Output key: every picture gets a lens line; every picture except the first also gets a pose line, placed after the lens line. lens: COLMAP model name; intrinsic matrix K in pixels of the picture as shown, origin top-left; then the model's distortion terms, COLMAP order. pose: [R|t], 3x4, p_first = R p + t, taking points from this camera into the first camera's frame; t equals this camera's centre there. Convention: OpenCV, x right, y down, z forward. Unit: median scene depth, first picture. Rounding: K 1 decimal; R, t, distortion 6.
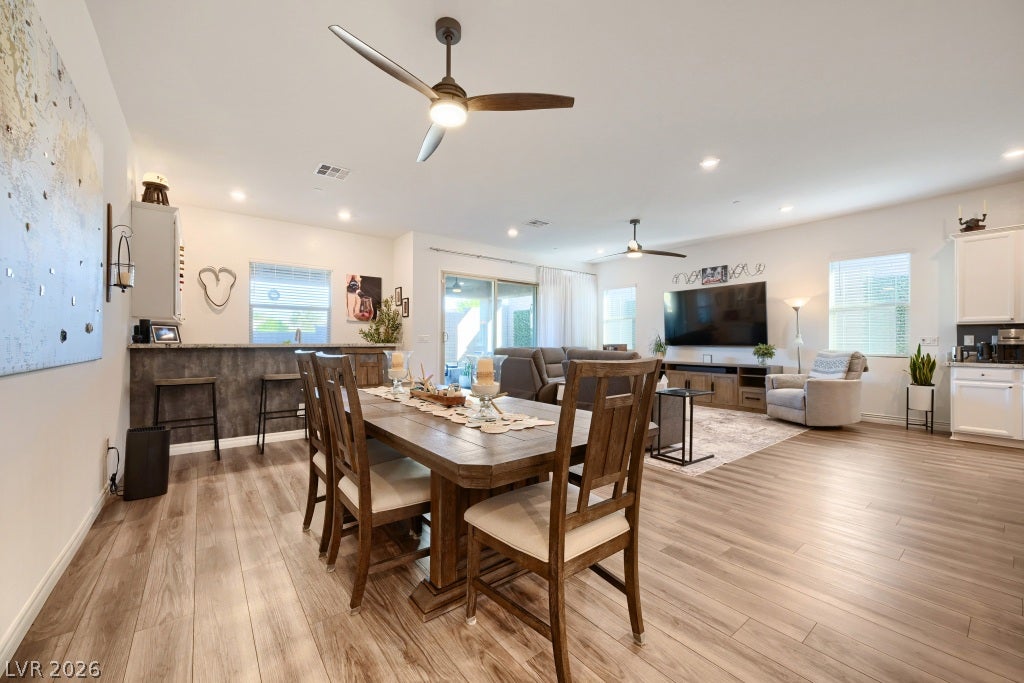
lens RADIAL K [[400.7, 0, 519.1], [0, 400.7, 342.3], [0, 0, 1]] dist [-0.001670, -0.000617]
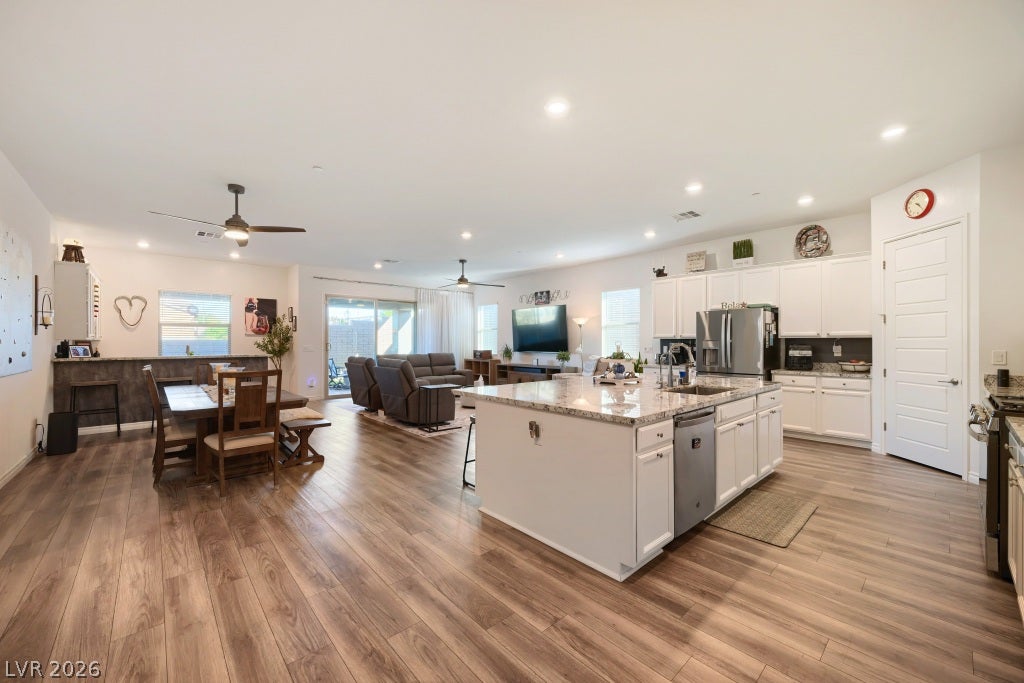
lens RADIAL K [[400.7, 0, 519.8], [0, 400.7, 341.5], [0, 0, 1]] dist [-0.001670, -0.000617]
pose [[0.997265, -0.005608, 0.073691, 0.445806], [0.005732, 0.999982, -0.001470, -0.032953], [-0.073682, 0.001888, 0.997280, -0.418292]]
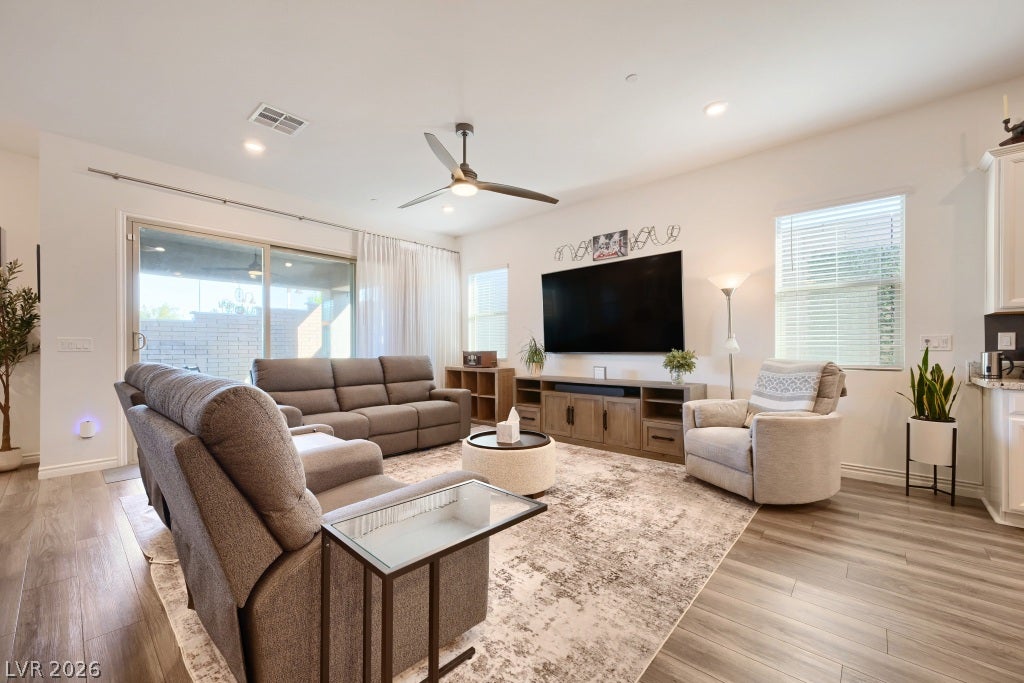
lens RADIAL K [[400.7, 0, 520.3], [0, 400.7, 352.5], [0, 0, 1]] dist [-0.001670, -0.000617]
pose [[0.983629, -0.009203, 0.179972, 0.310385], [0.007415, 0.999916, 0.010608, 0.000481], [-0.180054, -0.009100, 0.983615, 0.523188]]
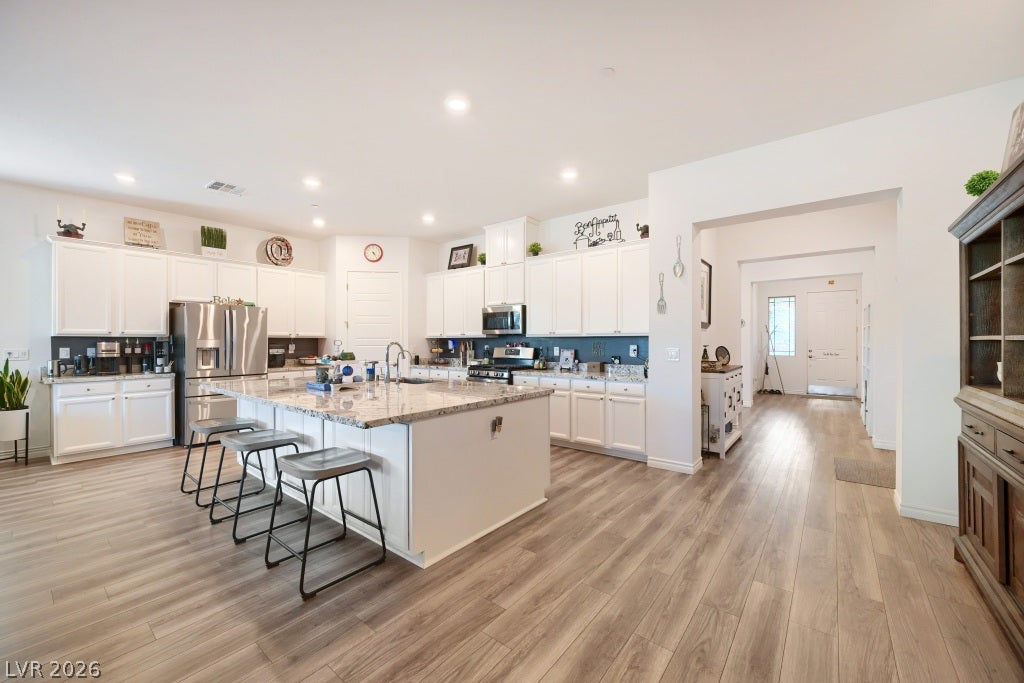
lens RADIAL K [[400.7, 0, 508.7], [0, 400.7, 341.8], [0, 0, 1]] dist [-0.001670, -0.000617]
pose [[-0.220126, -0.005643, 0.975455, -0.012209], [-0.000360, 0.999984, 0.005704, -0.034354], [-0.975471, 0.000905, -0.220124, 0.180120]]
